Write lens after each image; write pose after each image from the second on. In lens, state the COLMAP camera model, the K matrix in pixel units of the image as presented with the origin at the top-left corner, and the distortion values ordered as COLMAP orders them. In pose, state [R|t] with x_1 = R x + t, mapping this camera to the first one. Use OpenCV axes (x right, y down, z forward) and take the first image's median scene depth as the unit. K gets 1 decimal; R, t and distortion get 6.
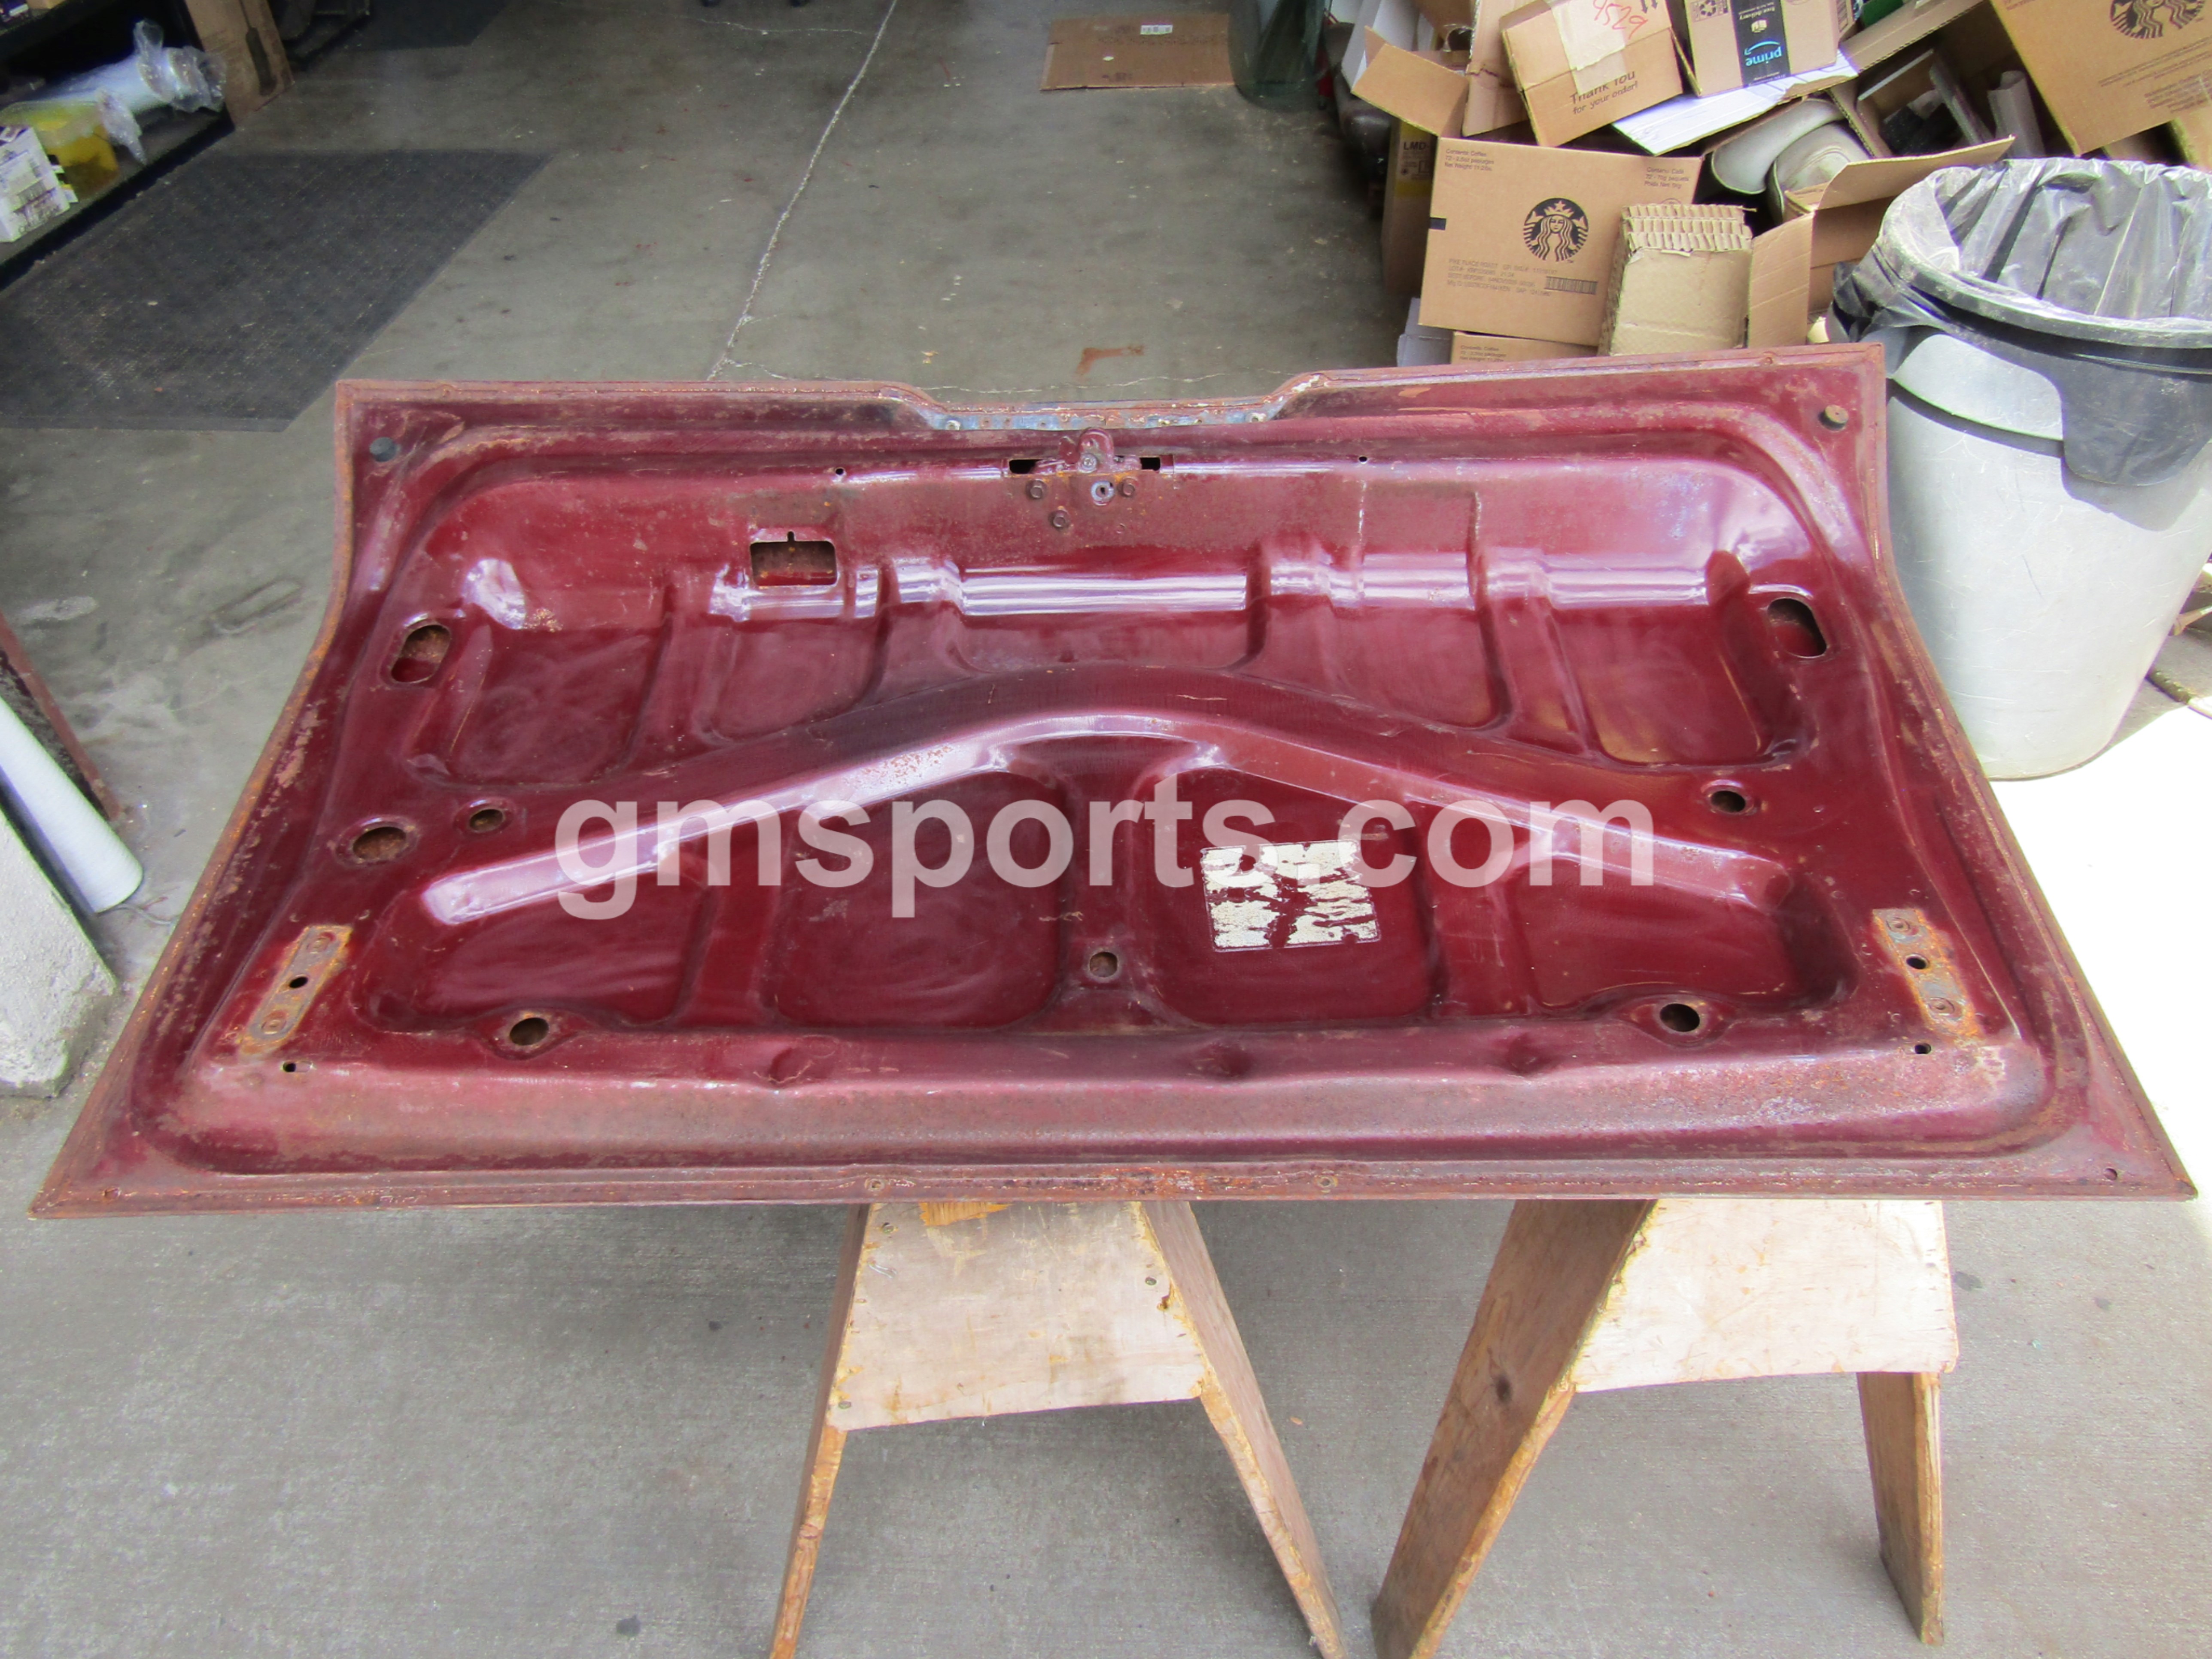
lens RADIAL K [[1574.3, 0, 1103.3], [0, 1574.3, 838.8], [0, 0, 1]] dist [-0.010002, 0.003995]
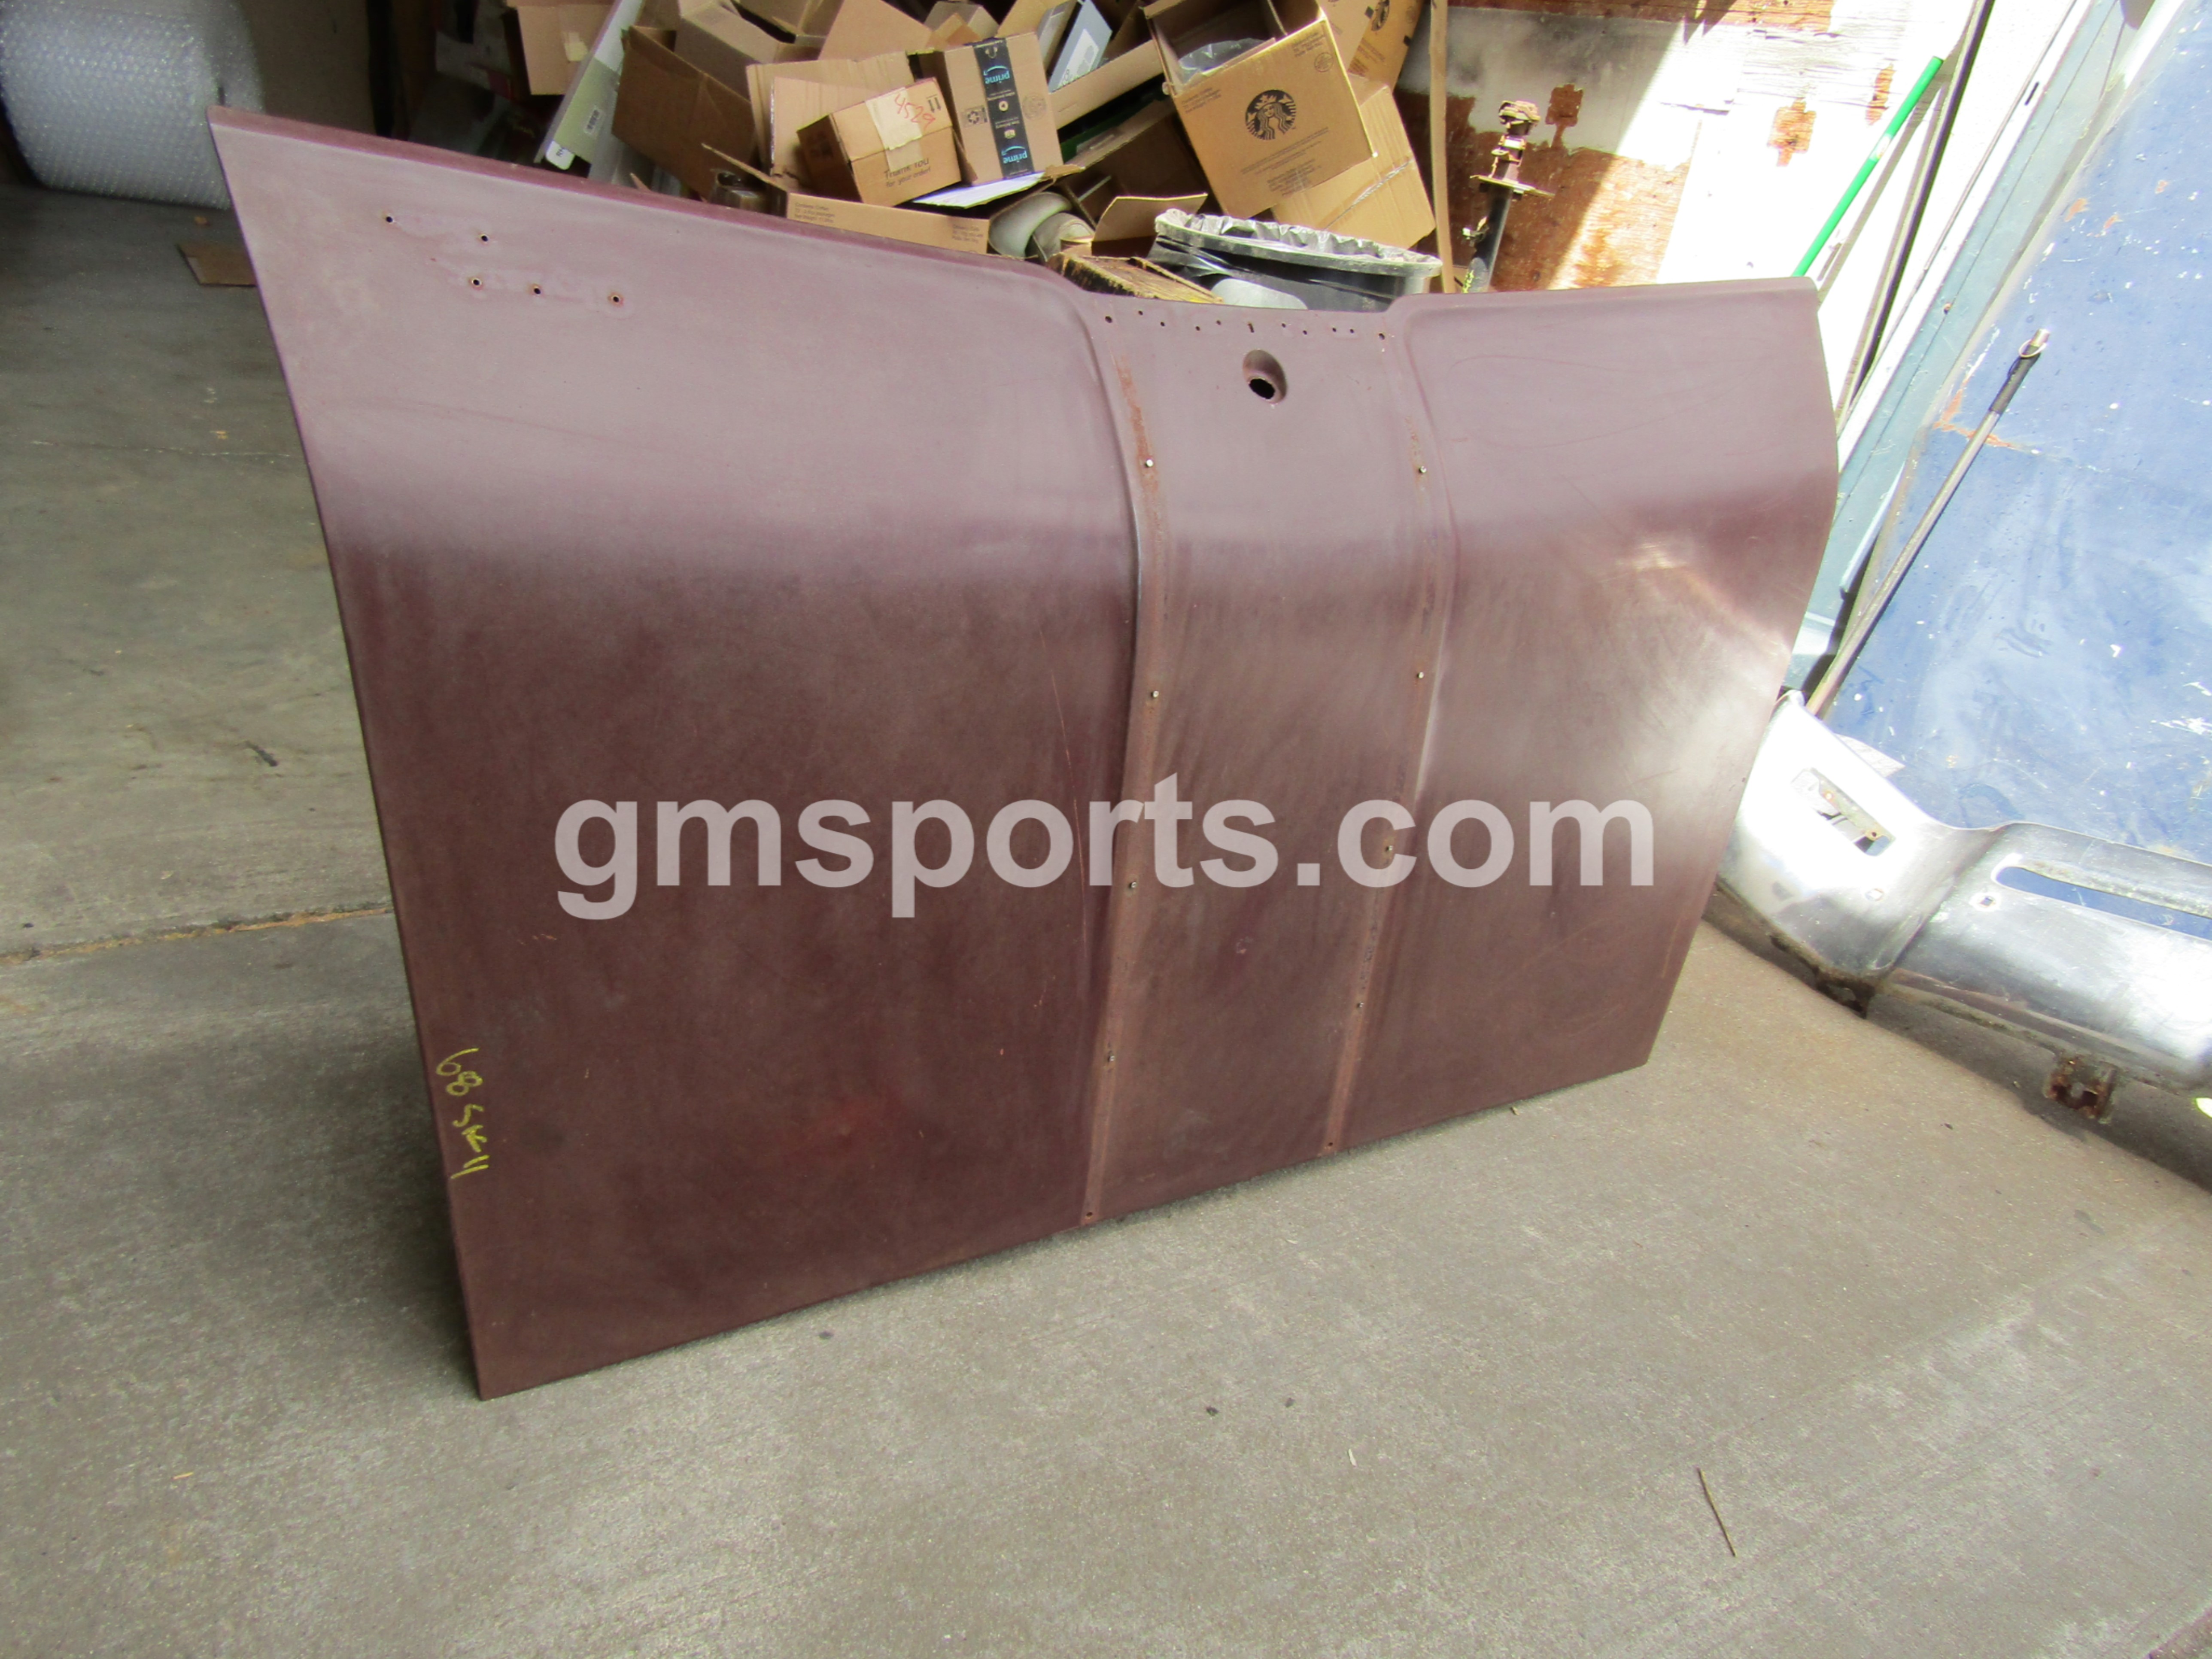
lens RADIAL K [[1574.3, 0, 1107.7], [0, 1574.3, 838.6], [0, 0, 1]] dist [-0.010002, 0.003995]
pose [[0.811717, -0.103566, 0.574795, -0.441478], [0.244454, 0.954046, -0.173316, 0.395522], [-0.530432, 0.281194, 0.799732, 0.049245]]
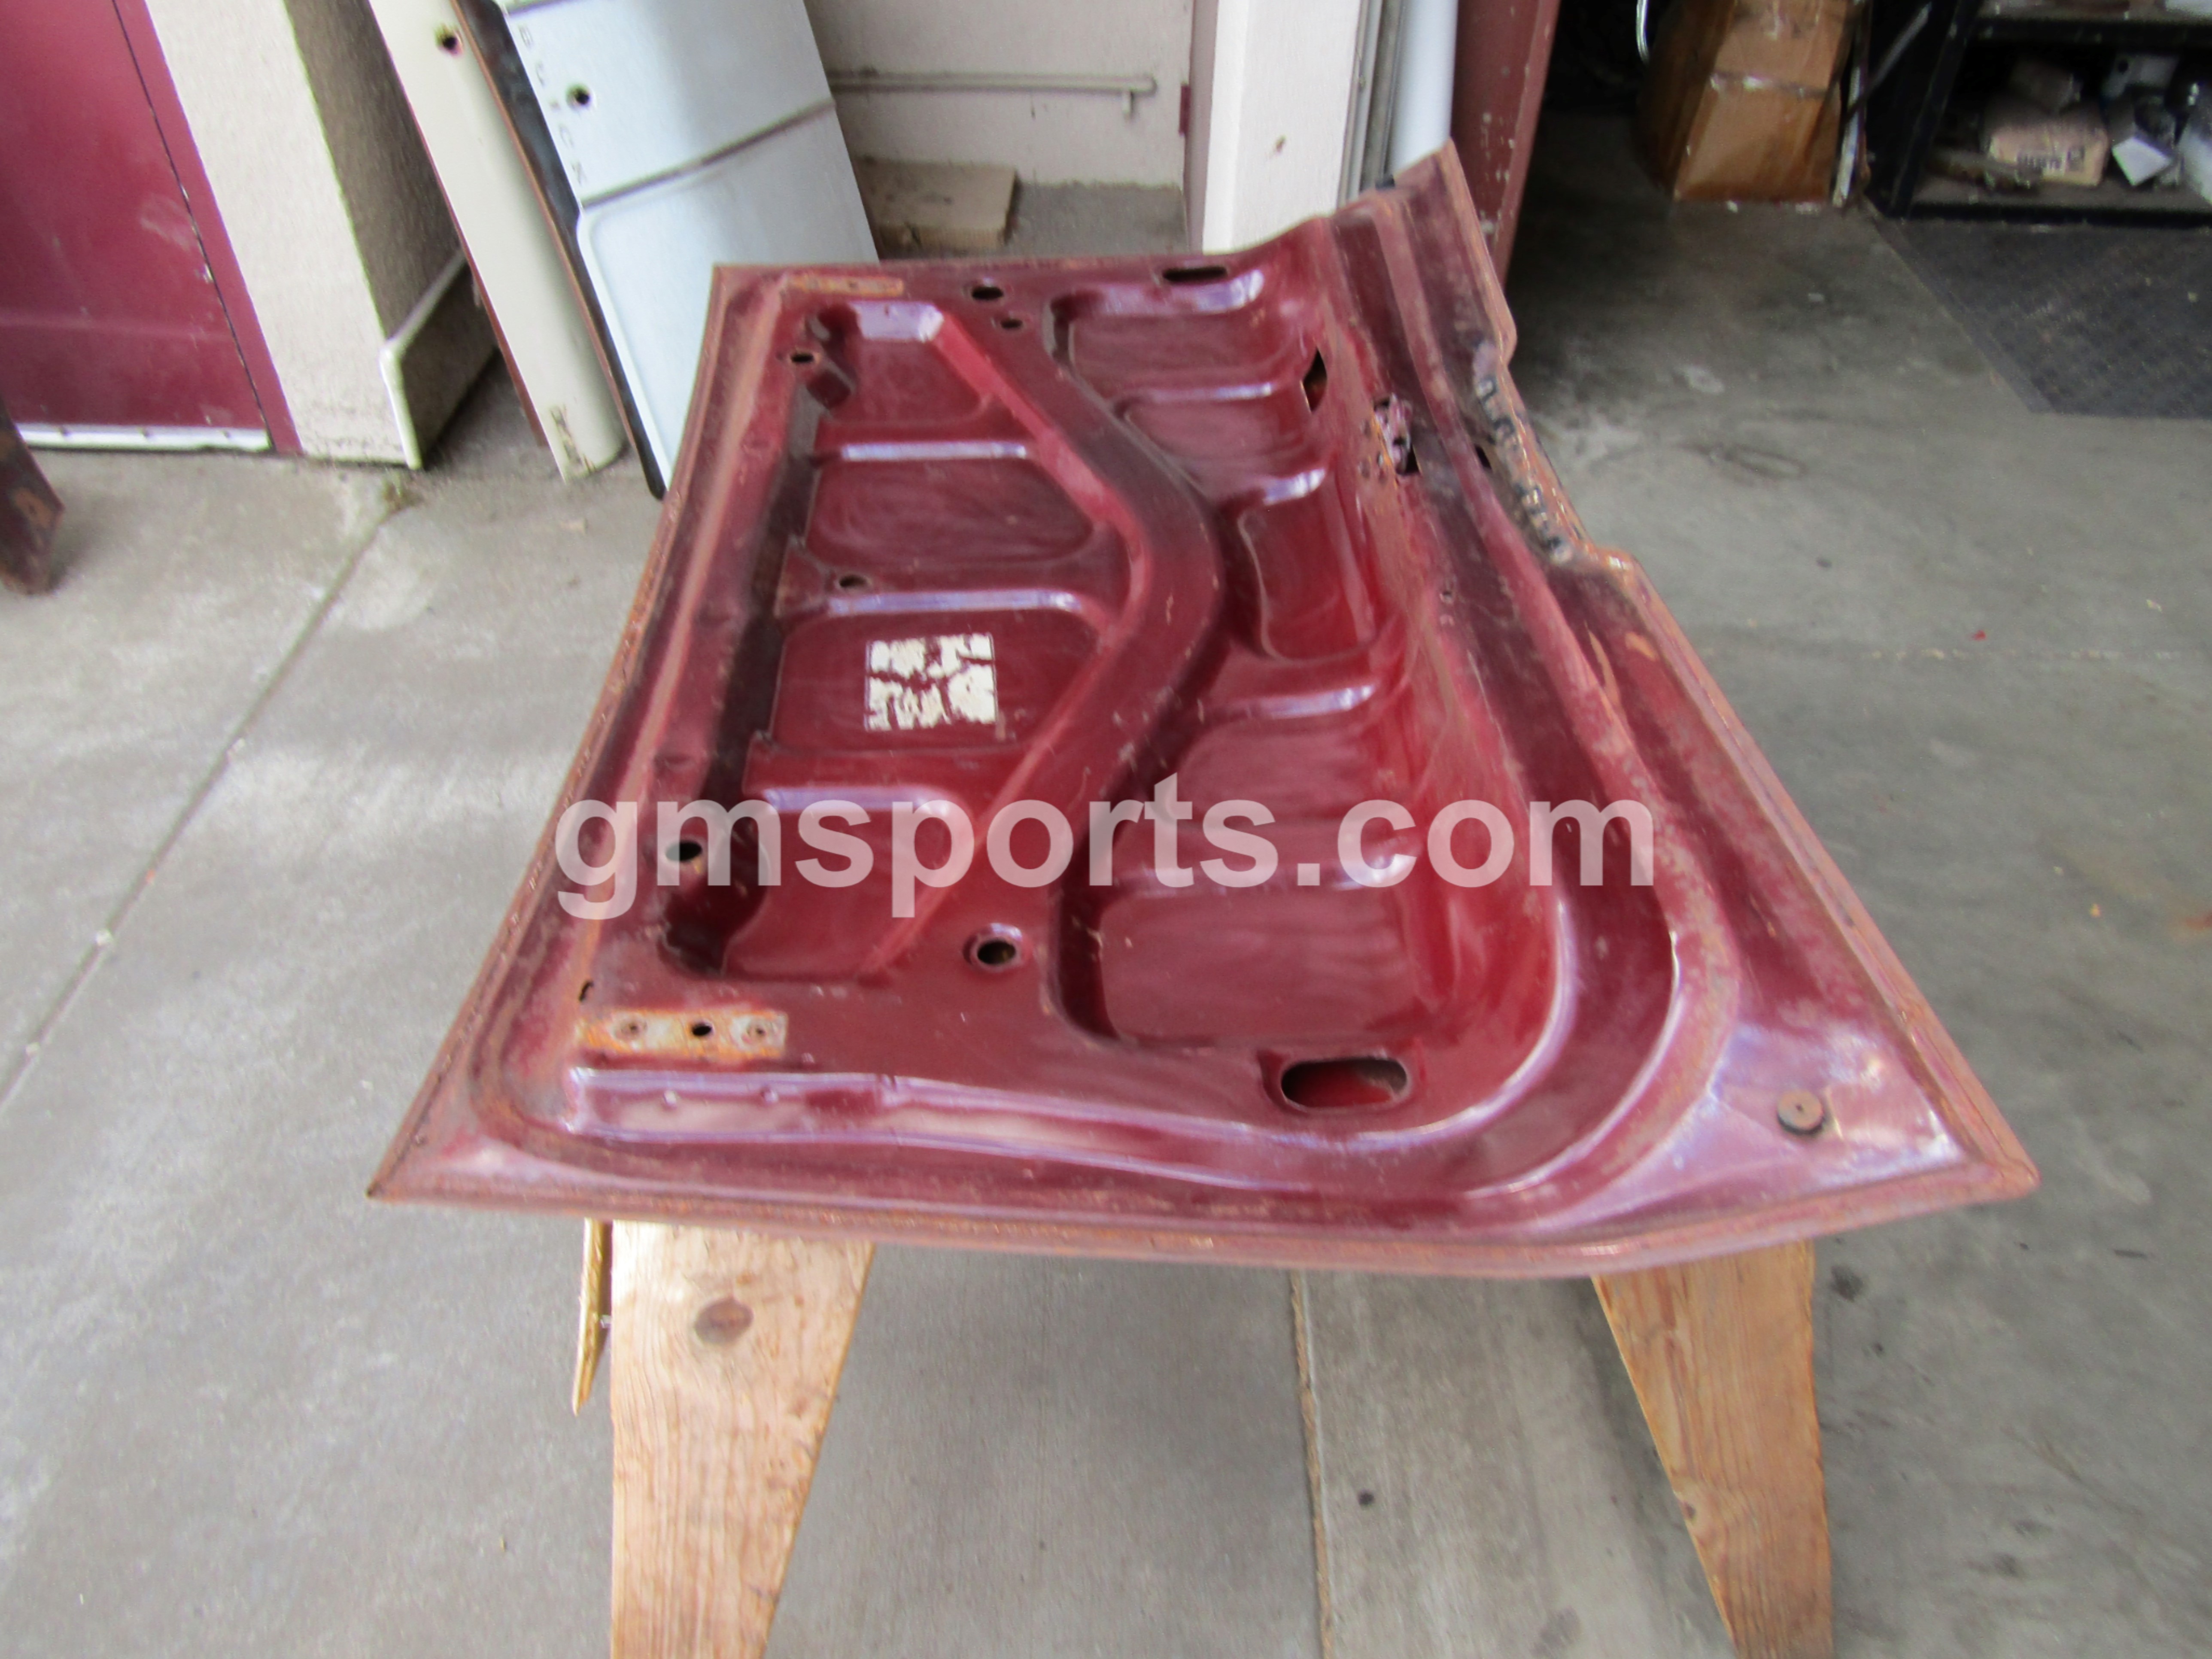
lens RADIAL K [[1574.3, 0, 1099.1], [0, 1574.3, 835.3], [0, 0, 1]] dist [-0.010002, 0.003995]
pose [[0.032976, 0.689802, -0.723247, 0.612449], [-0.689999, 0.539232, 0.482836, -0.321106], [0.723059, 0.483118, 0.493744, 0.366044]]
